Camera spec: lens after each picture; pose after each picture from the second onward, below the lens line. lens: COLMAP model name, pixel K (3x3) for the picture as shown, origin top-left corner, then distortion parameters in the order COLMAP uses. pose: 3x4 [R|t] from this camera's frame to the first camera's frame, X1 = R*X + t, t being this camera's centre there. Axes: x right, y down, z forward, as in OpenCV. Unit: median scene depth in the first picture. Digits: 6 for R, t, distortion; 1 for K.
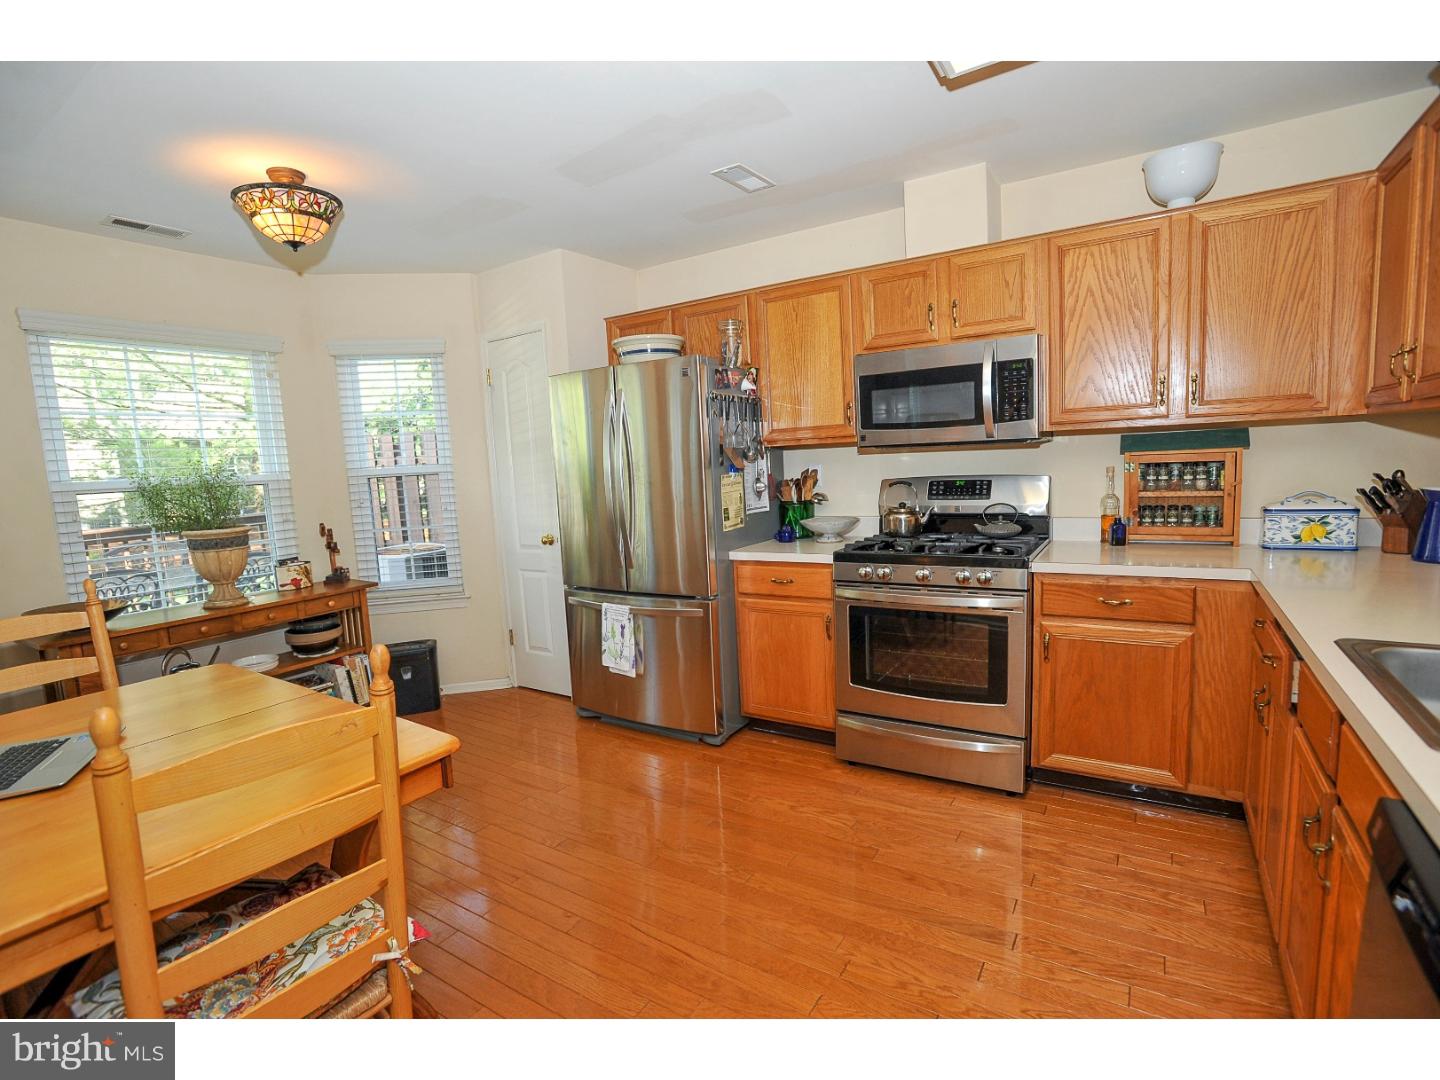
lens RADIAL K [[697.3, 0, 725.9], [0, 697.3, 548.4], [0, 0, 1]] dist [-0.076514, 0.035230]
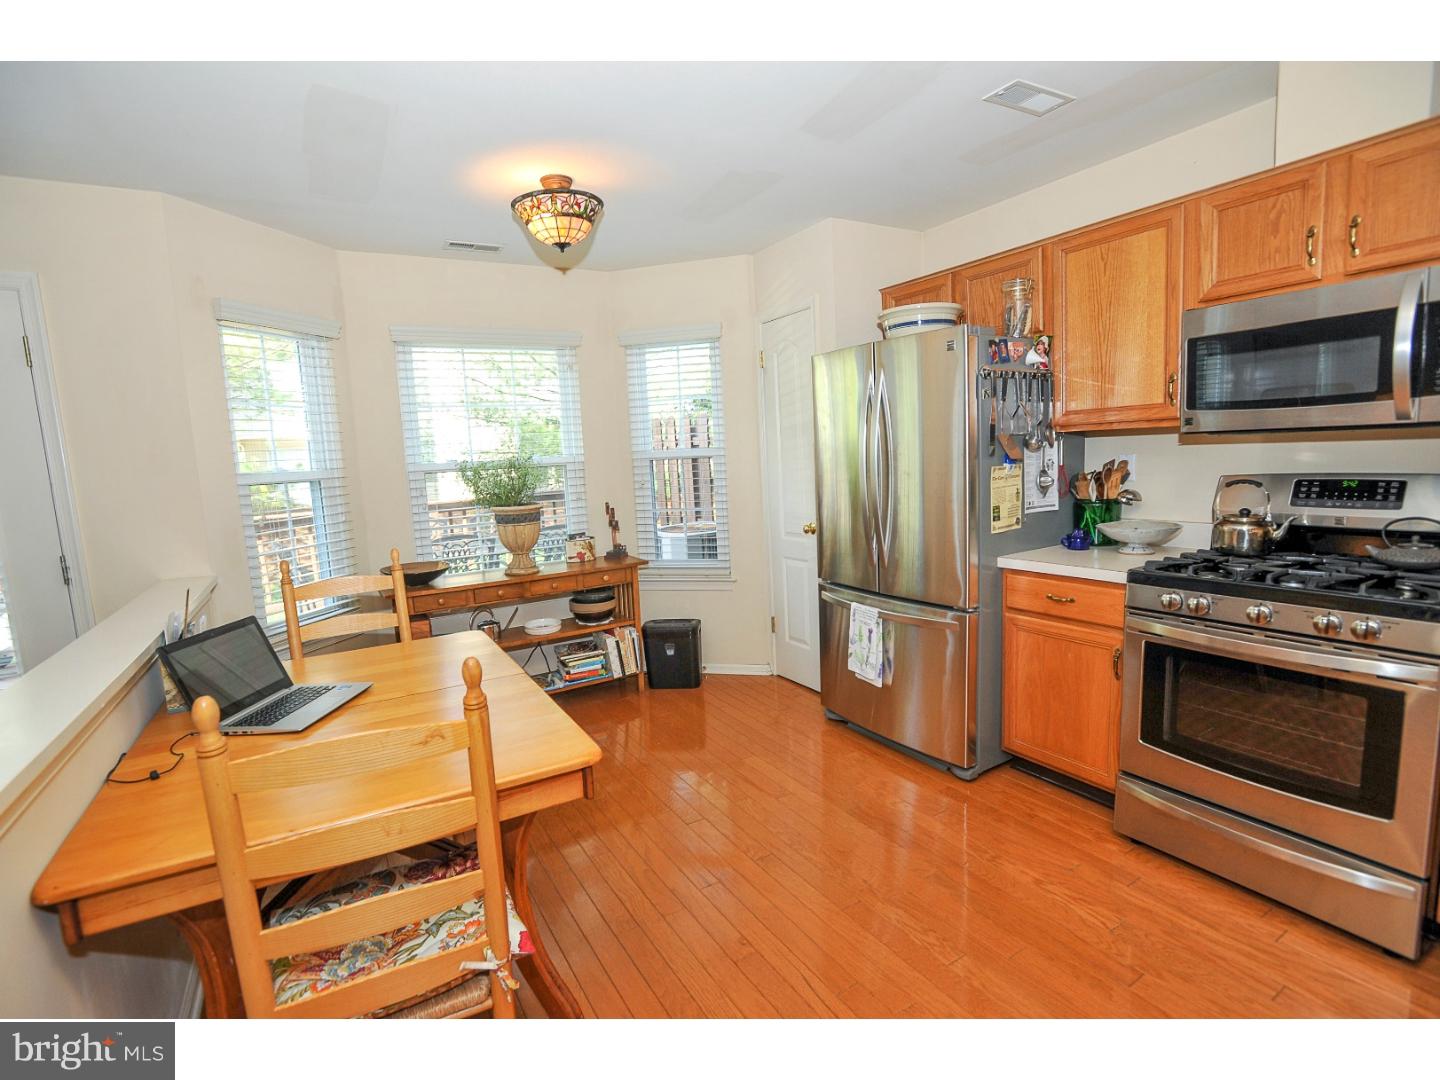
lens RADIAL K [[702.1, 0, 721.4], [0, 702.1, 546.7], [0, 0, 1]] dist [-0.056097, 0.021743]
pose [[0.891041, 0.065653, -0.449149, 0.086889], [-0.051931, 0.997732, 0.042817, -0.027799], [0.450942, -0.014827, 0.892430, 0.099550]]
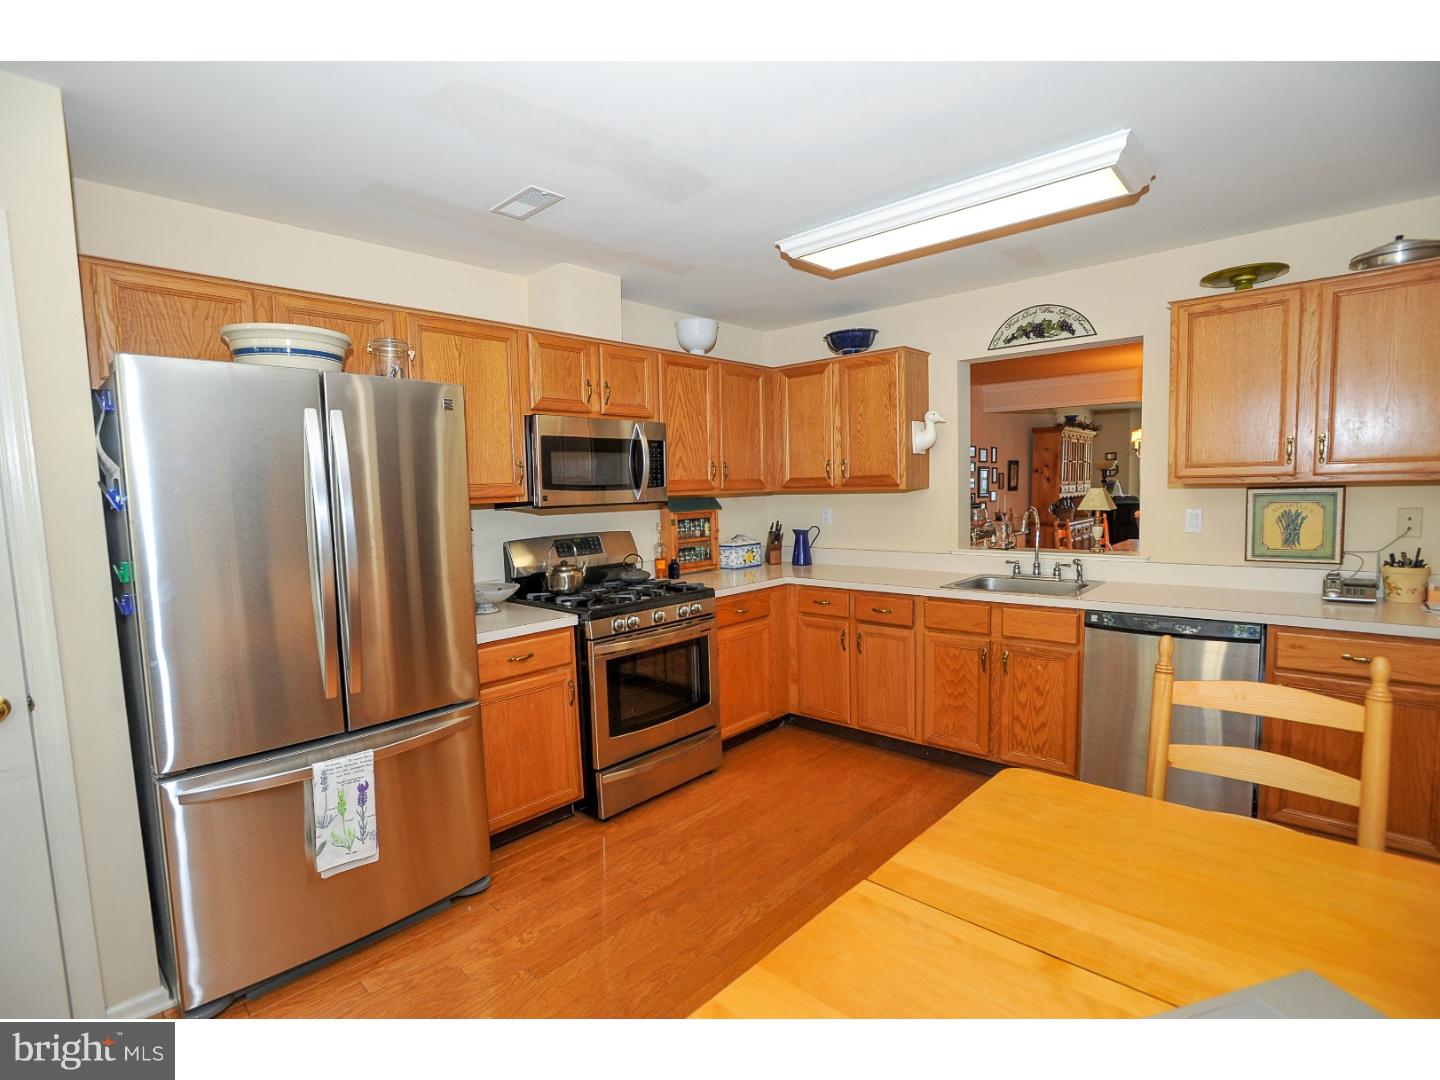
lens RADIAL K [[702.1, 0, 721.4], [0, 702.1, 546.7], [0, 0, 1]] dist [-0.056097, 0.021743]
pose [[0.177439, -0.040379, 0.983303, -0.727439], [0.139801, 0.990059, 0.015429, -0.069409], [-0.974151, 0.134729, 0.181321, 0.571230]]
